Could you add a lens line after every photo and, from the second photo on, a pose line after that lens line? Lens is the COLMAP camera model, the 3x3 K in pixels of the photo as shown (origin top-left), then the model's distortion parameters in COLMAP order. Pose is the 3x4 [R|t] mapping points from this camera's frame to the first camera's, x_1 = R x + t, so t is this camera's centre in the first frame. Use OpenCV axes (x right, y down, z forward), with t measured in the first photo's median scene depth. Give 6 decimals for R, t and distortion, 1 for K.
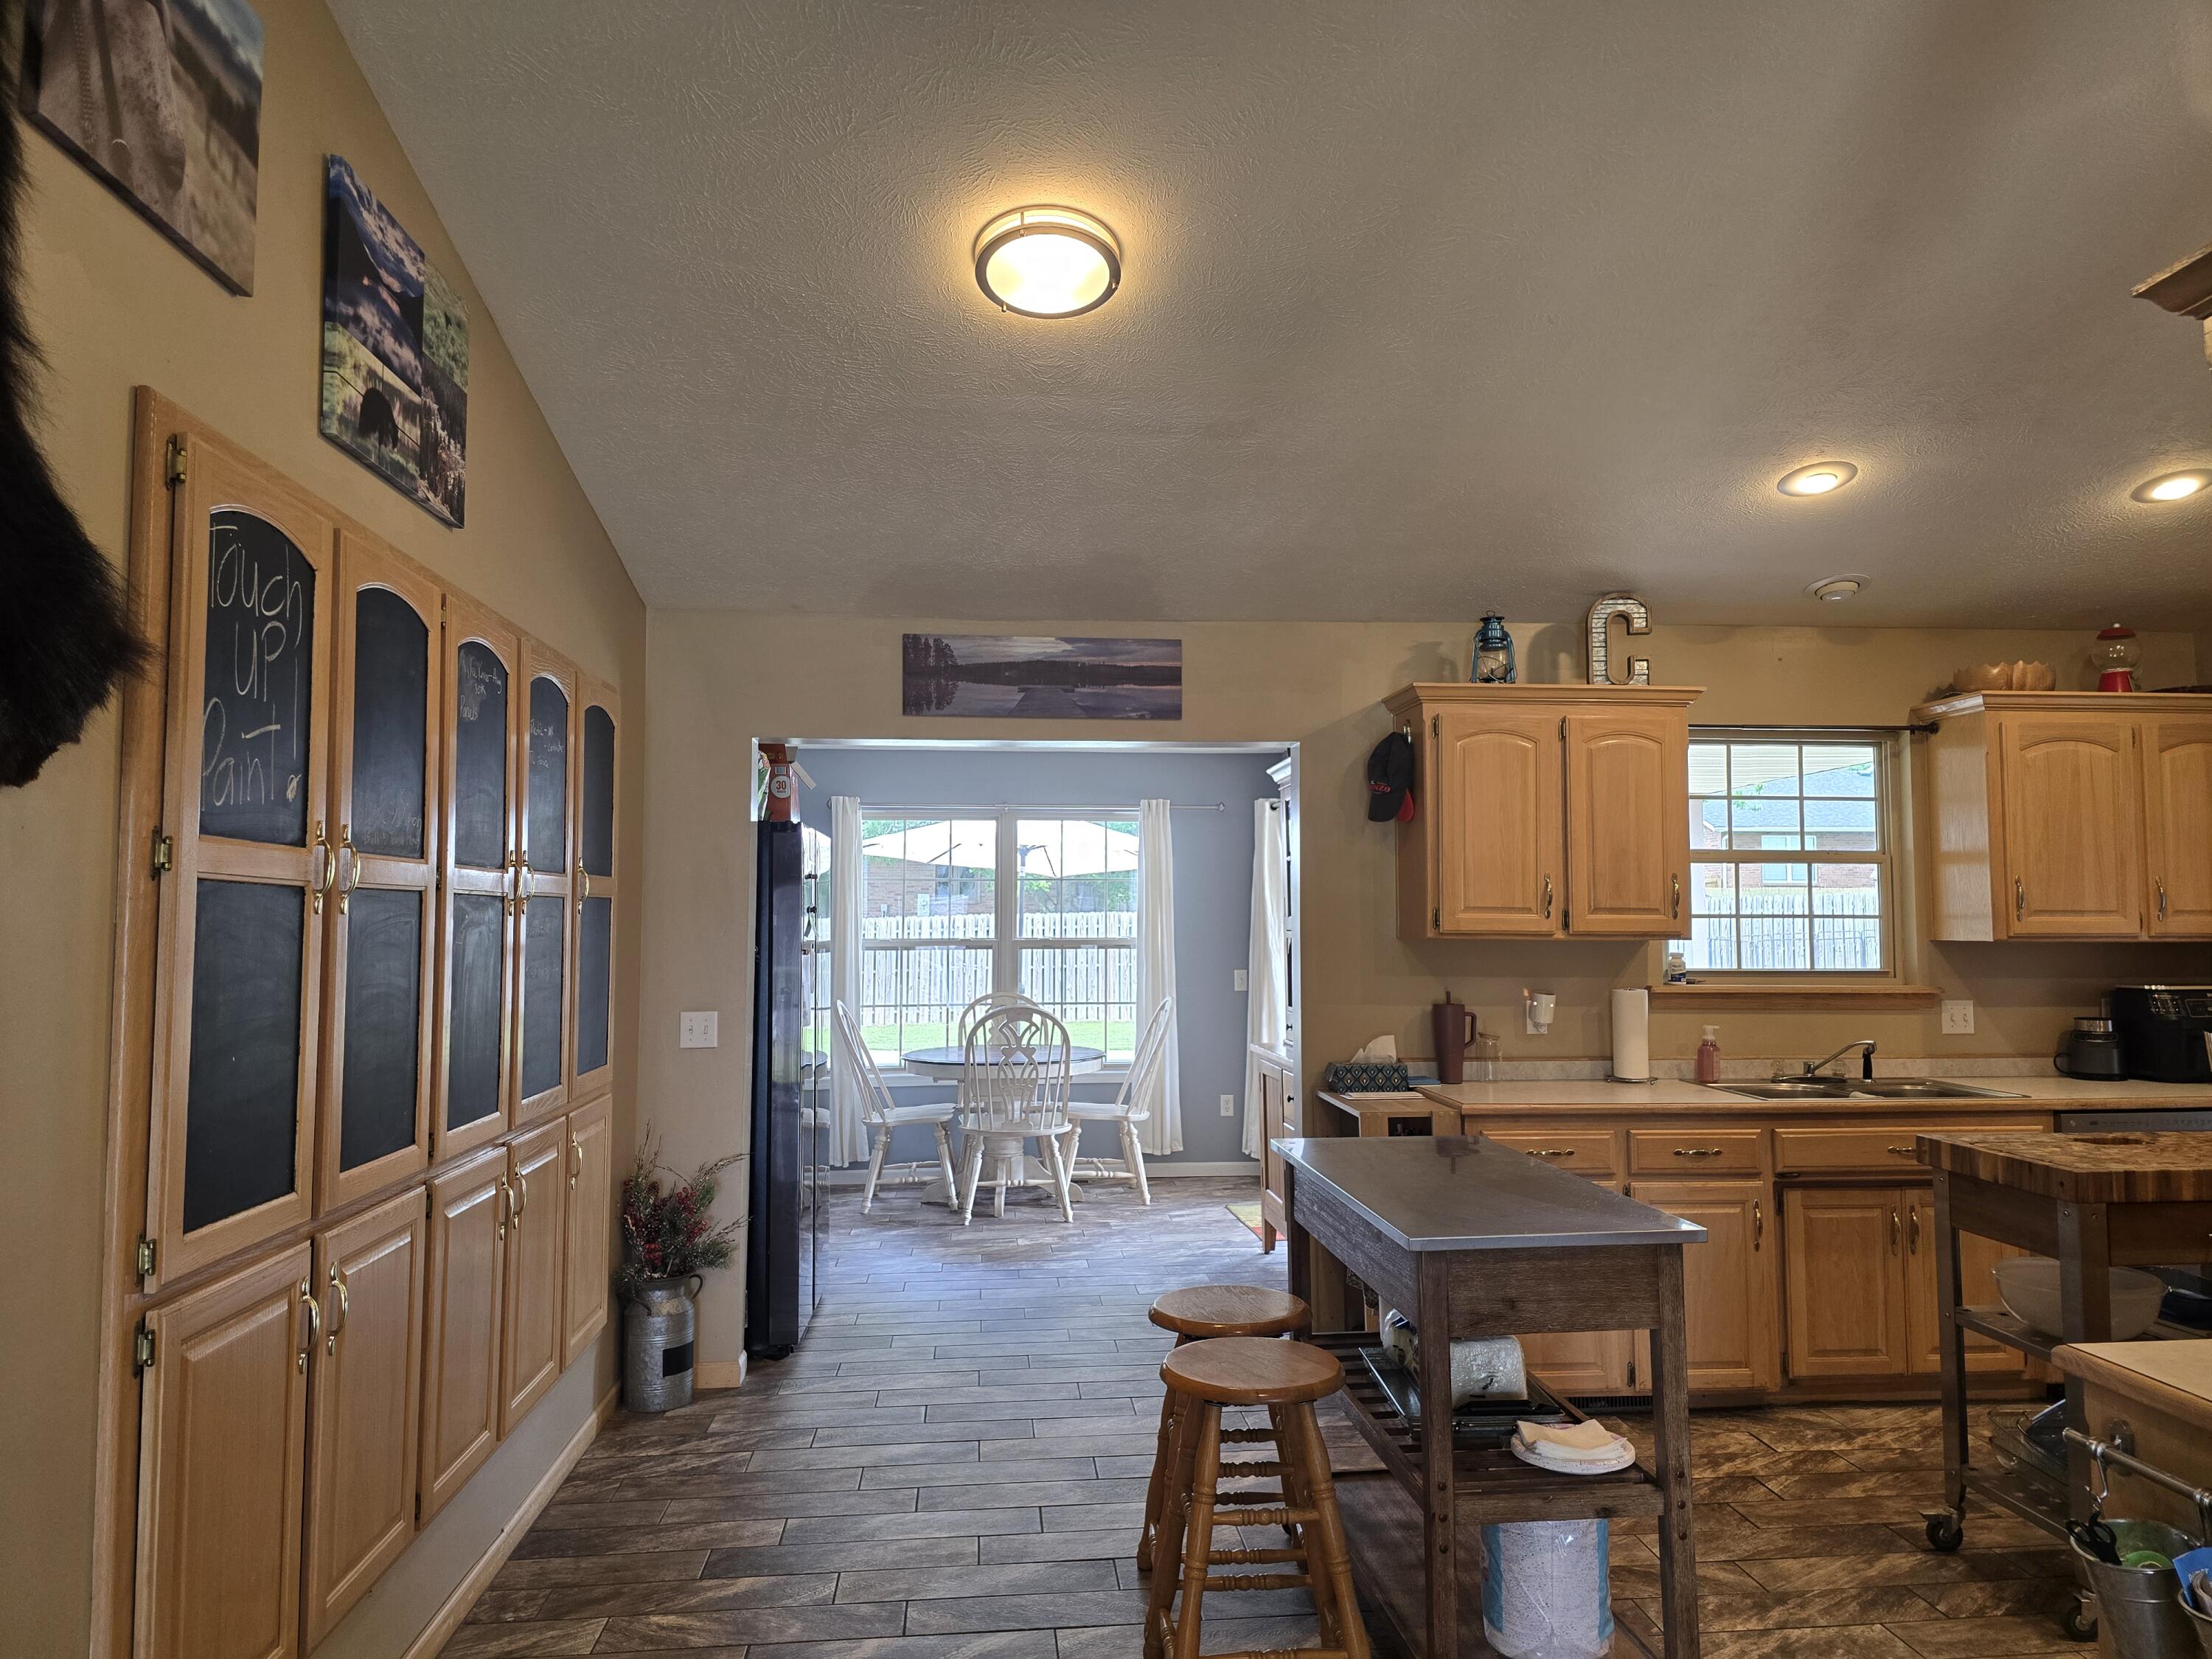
lens RADIAL K [[1477.0, 0, 1116.7], [0, 1477.0, 826.9], [0, 0, 1]] dist [0.093386, -0.103800]
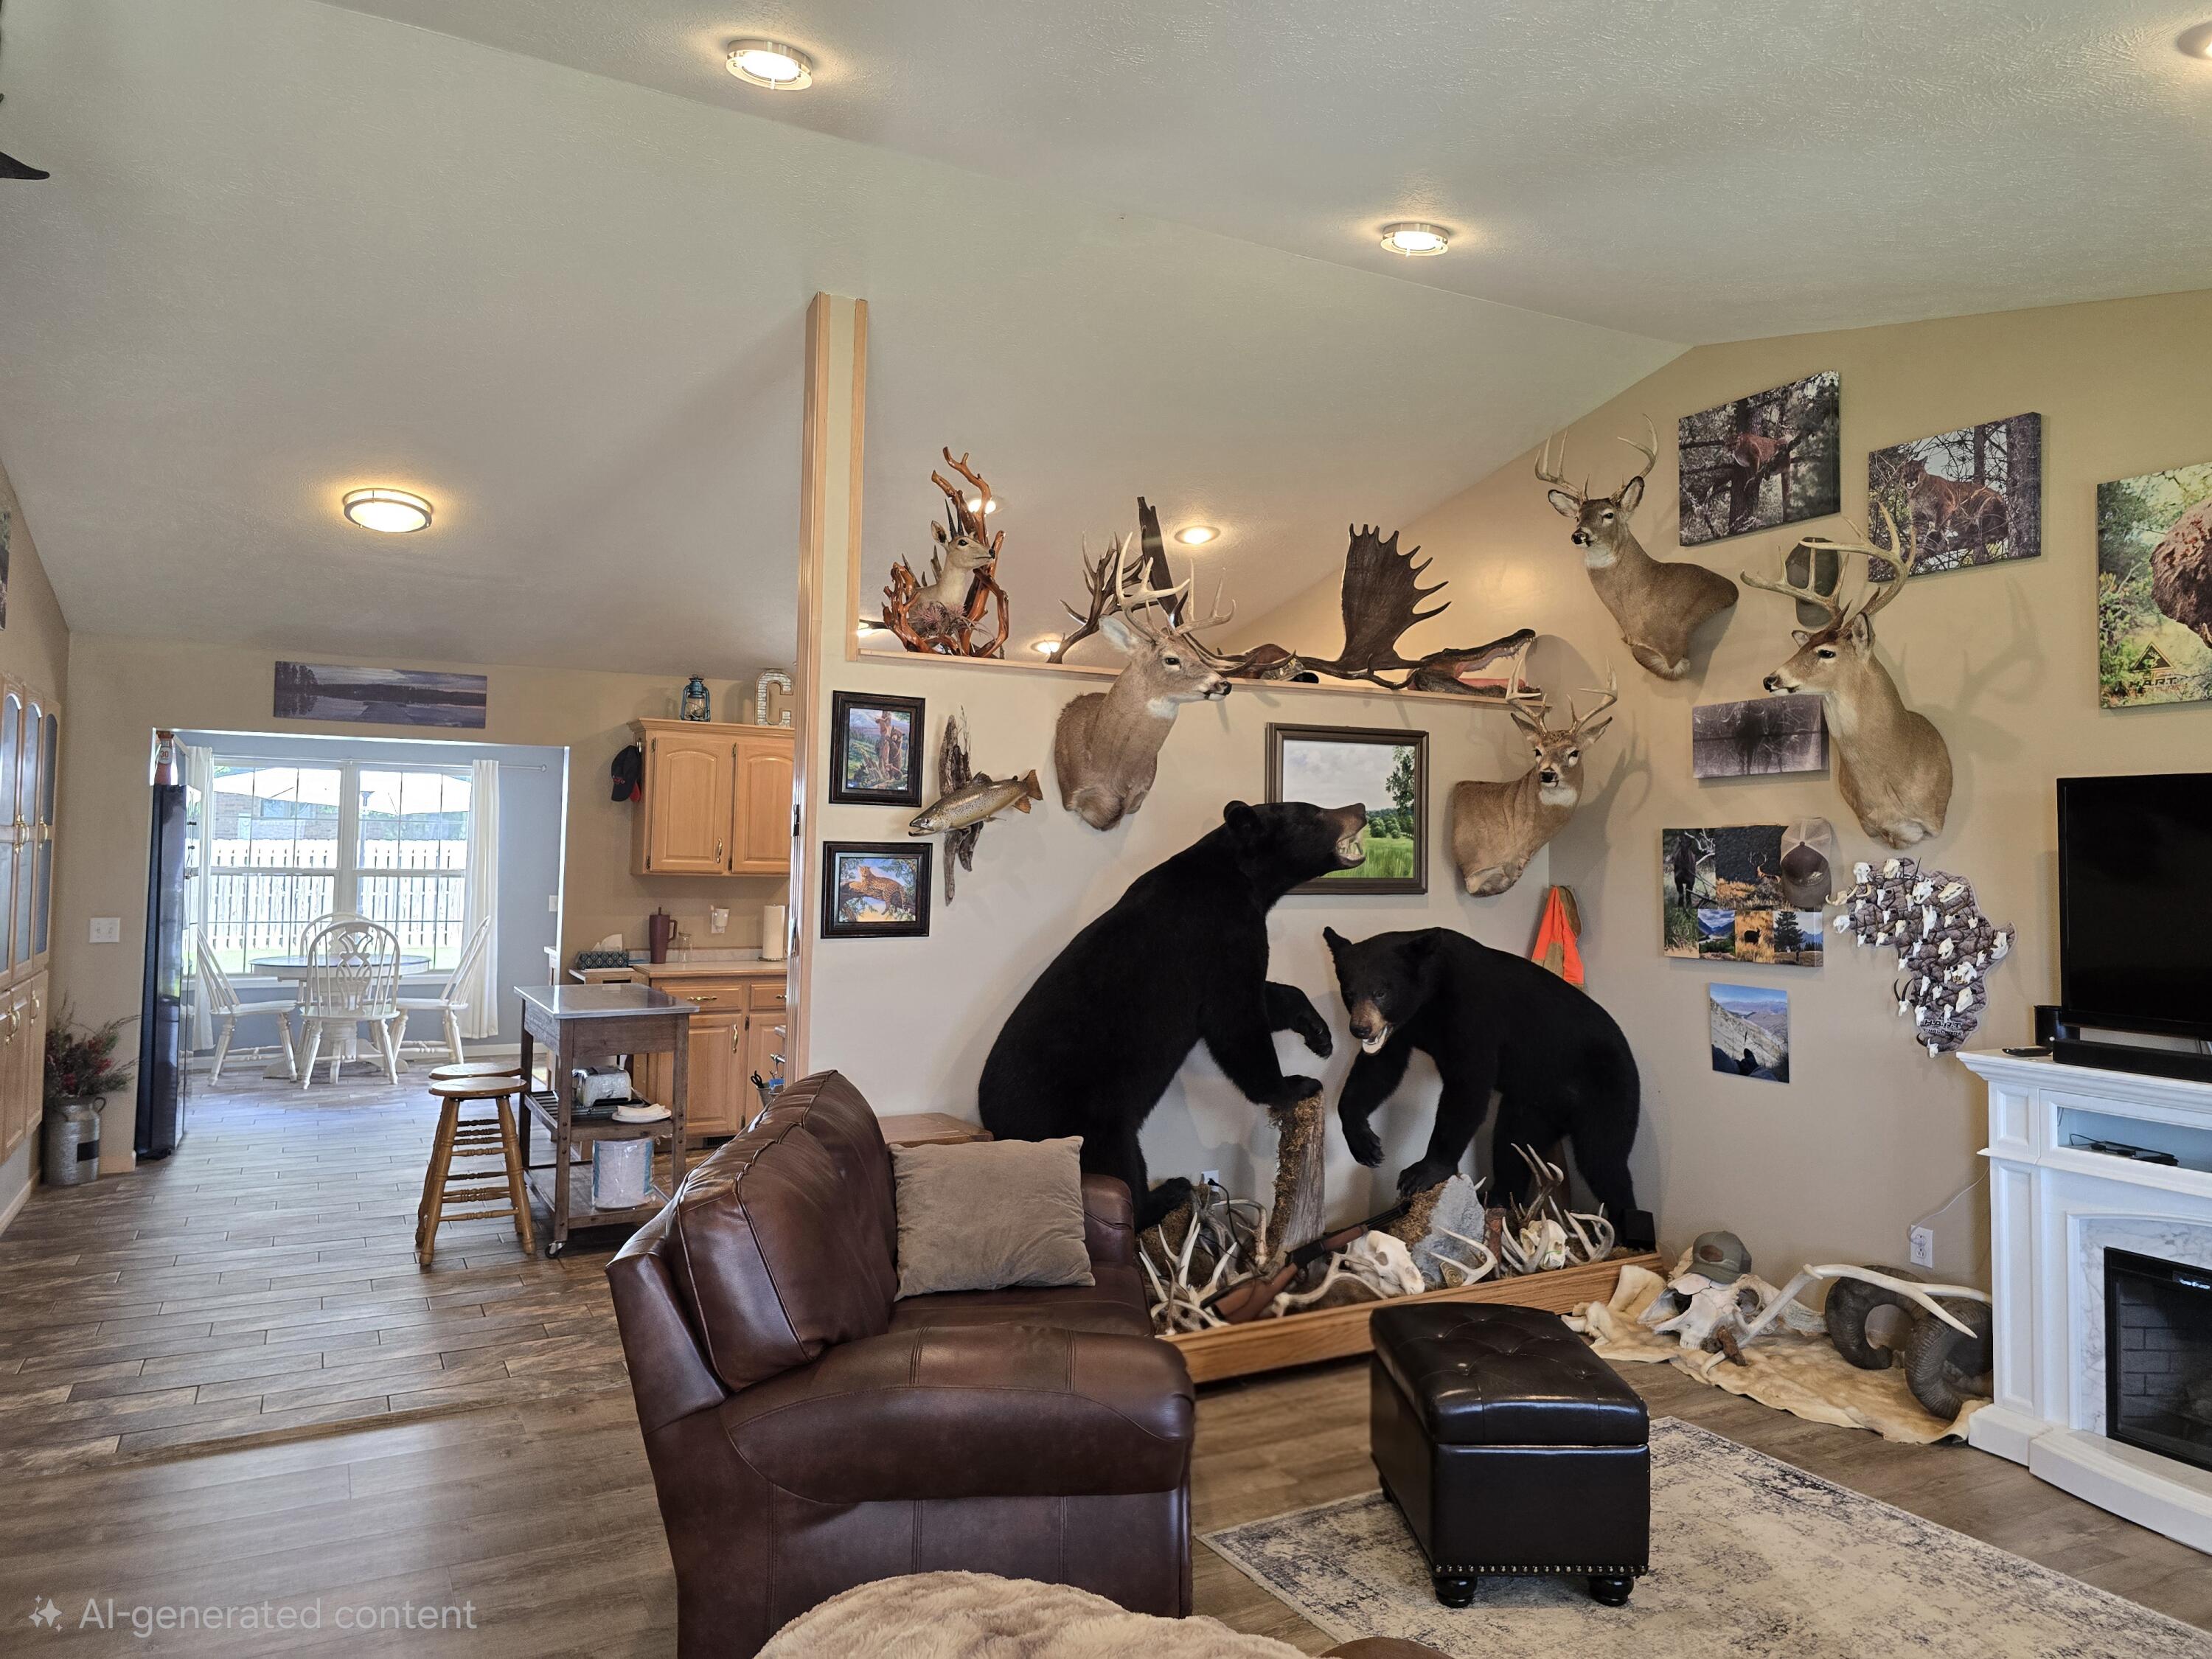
lens RADIAL K [[1469.6, 0, 1115.2], [0, 1469.6, 798.4], [0, 0, 1]] dist [0.084036, -0.087690]
pose [[0.920773, 0.035495, 0.388481, 0.049238], [-0.046122, 0.998773, 0.018060, -0.059728], [-0.387363, -0.034547, 0.921280, -0.676881]]
